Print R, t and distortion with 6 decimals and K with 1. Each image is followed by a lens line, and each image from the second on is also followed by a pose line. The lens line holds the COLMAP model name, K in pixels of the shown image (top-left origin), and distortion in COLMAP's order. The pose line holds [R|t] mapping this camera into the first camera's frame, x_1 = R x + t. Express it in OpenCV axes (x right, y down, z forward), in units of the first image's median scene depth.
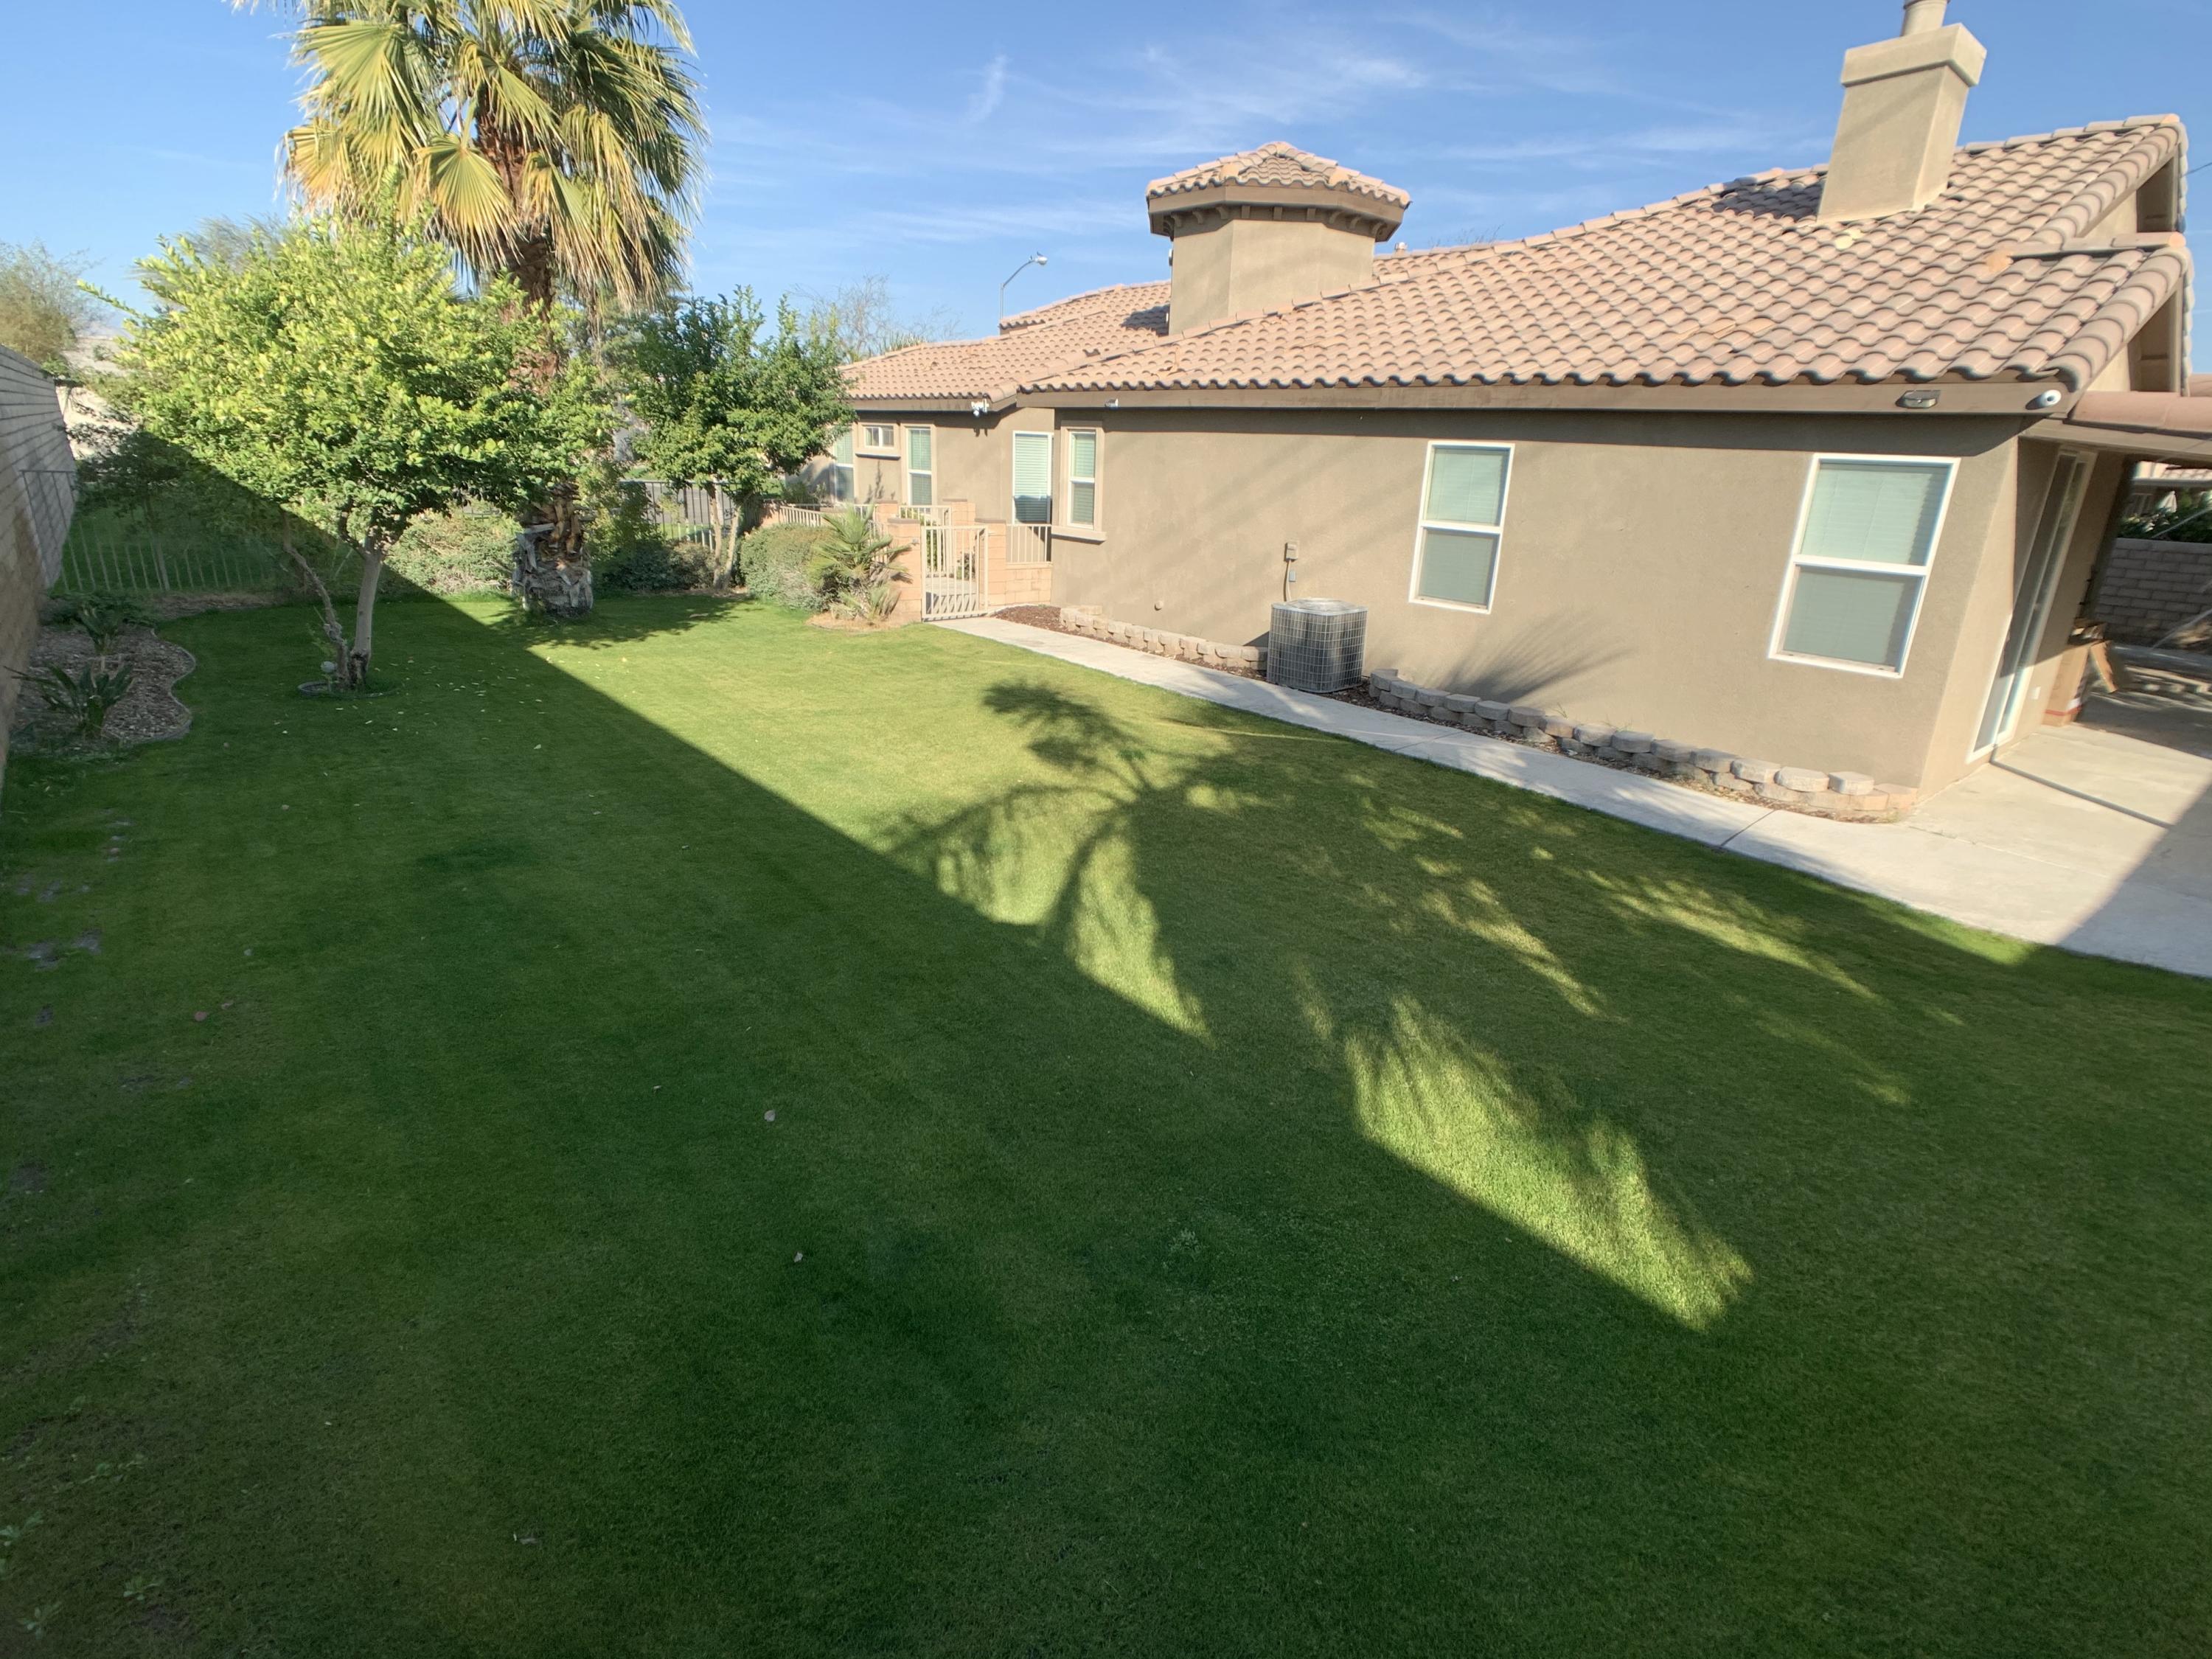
lens RADIAL K [[1093.4, 0, 1110.3], [0, 1093.4, 802.6], [0, 0, 1]] dist [-0.009437, 0.000510]
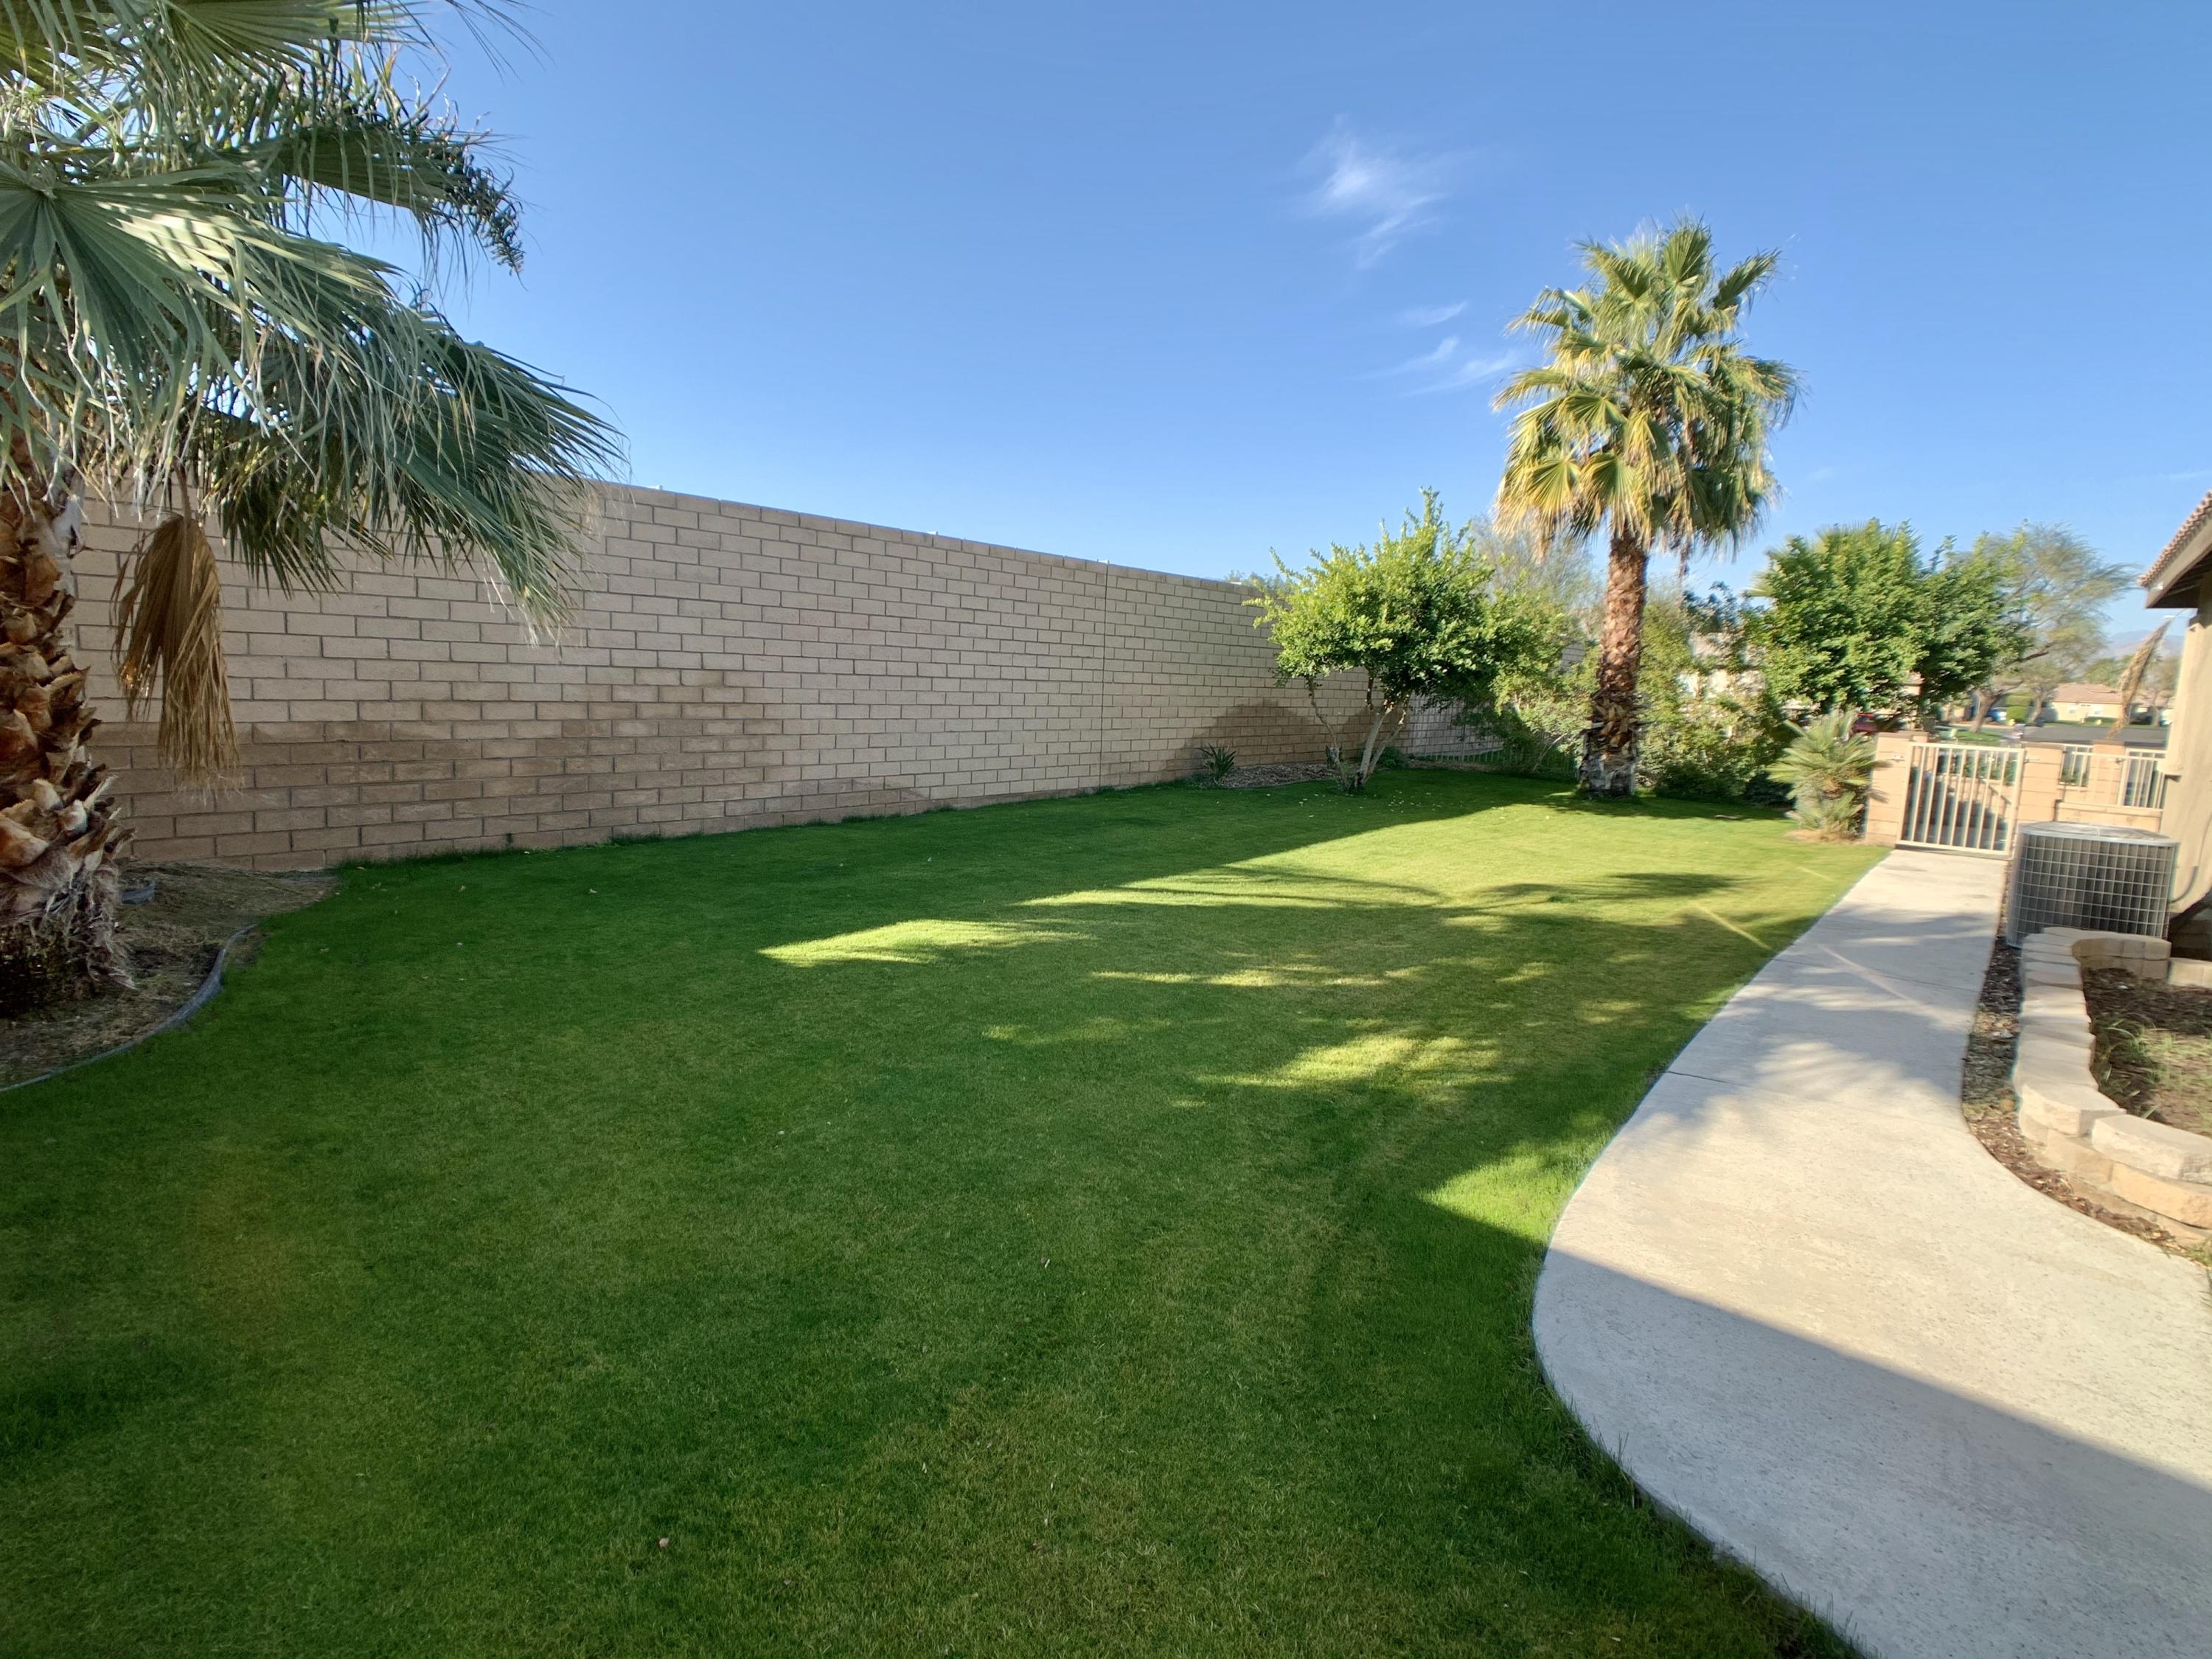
lens RADIAL K [[1093.4, 0, 1110.3], [0, 1093.4, 802.6], [0, 0, 1]] dist [-0.009437, 0.000510]
pose [[0.147493, 0.088652, -0.985082, 0.833112], [-0.348133, 0.936892, 0.032190, -0.014431], [0.925769, 0.338192, 0.169047, 0.370069]]
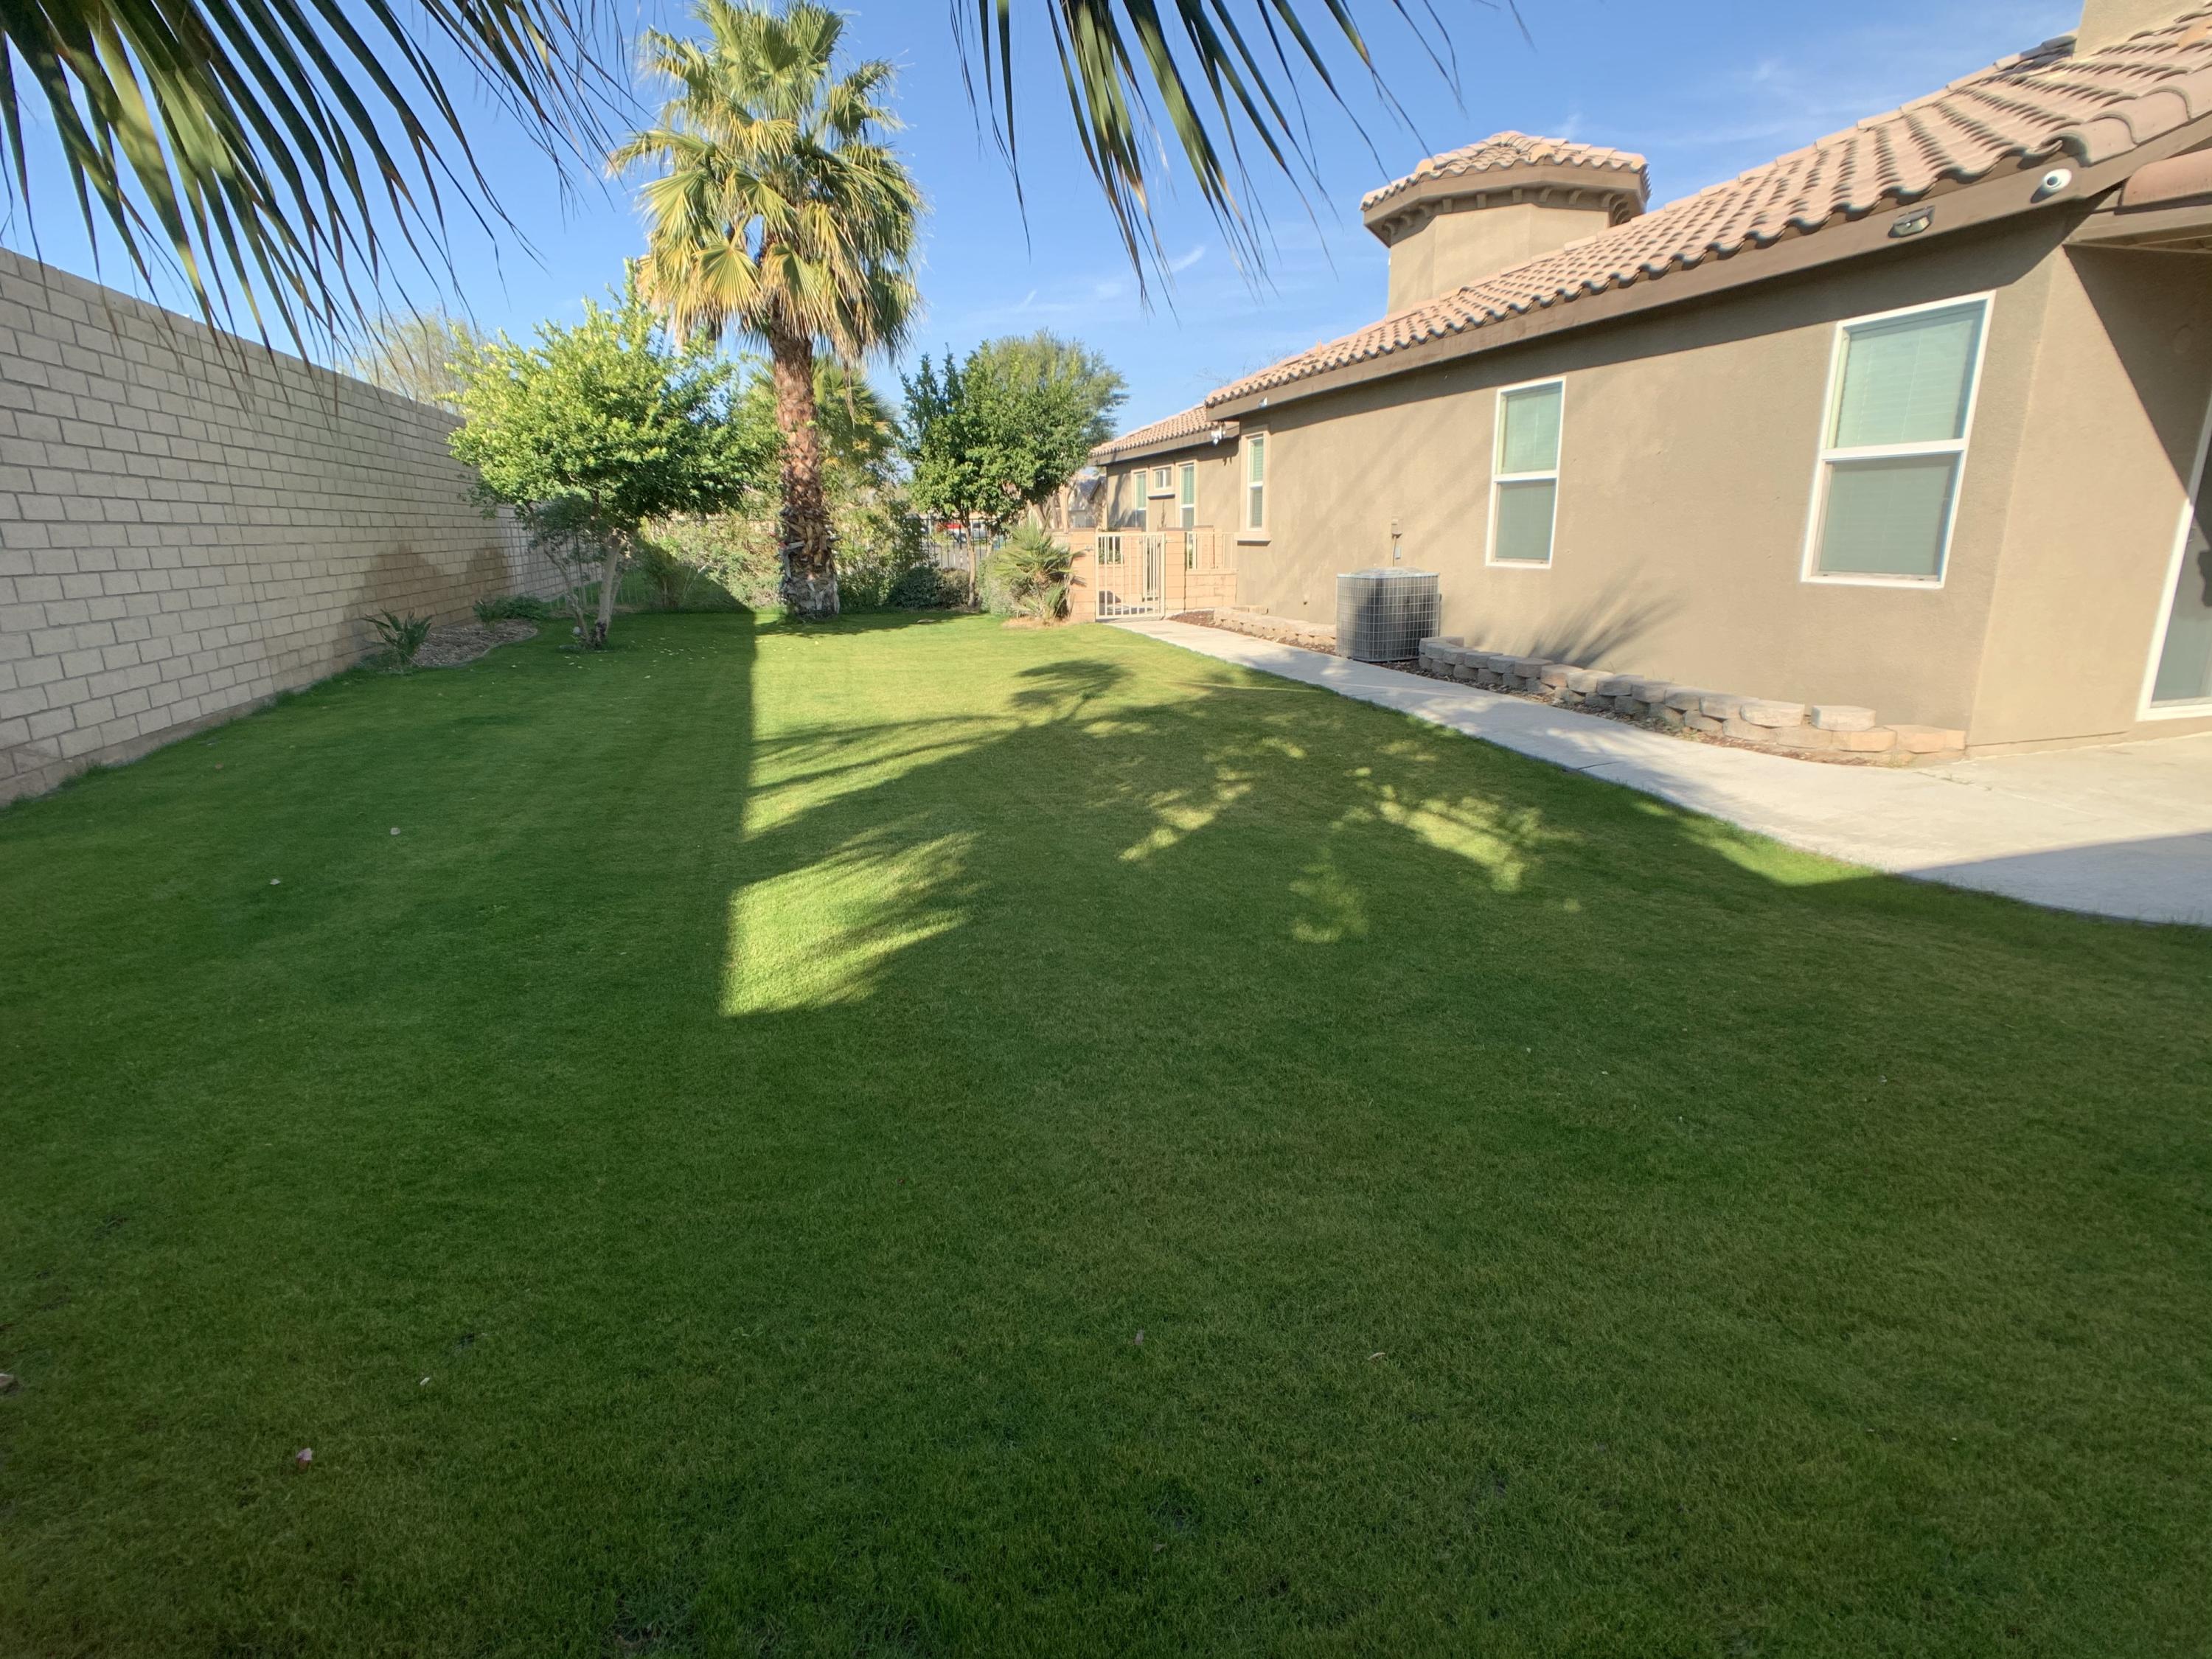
lens RADIAL K [[1093.4, 0, 1110.3], [0, 1093.4, 802.6], [0, 0, 1]] dist [-0.009437, 0.000510]
pose [[0.908021, 0.050482, -0.415873, 0.419330], [-0.082864, 0.994742, -0.060178, 0.105249], [0.410648, 0.089104, 0.907430, 0.064087]]
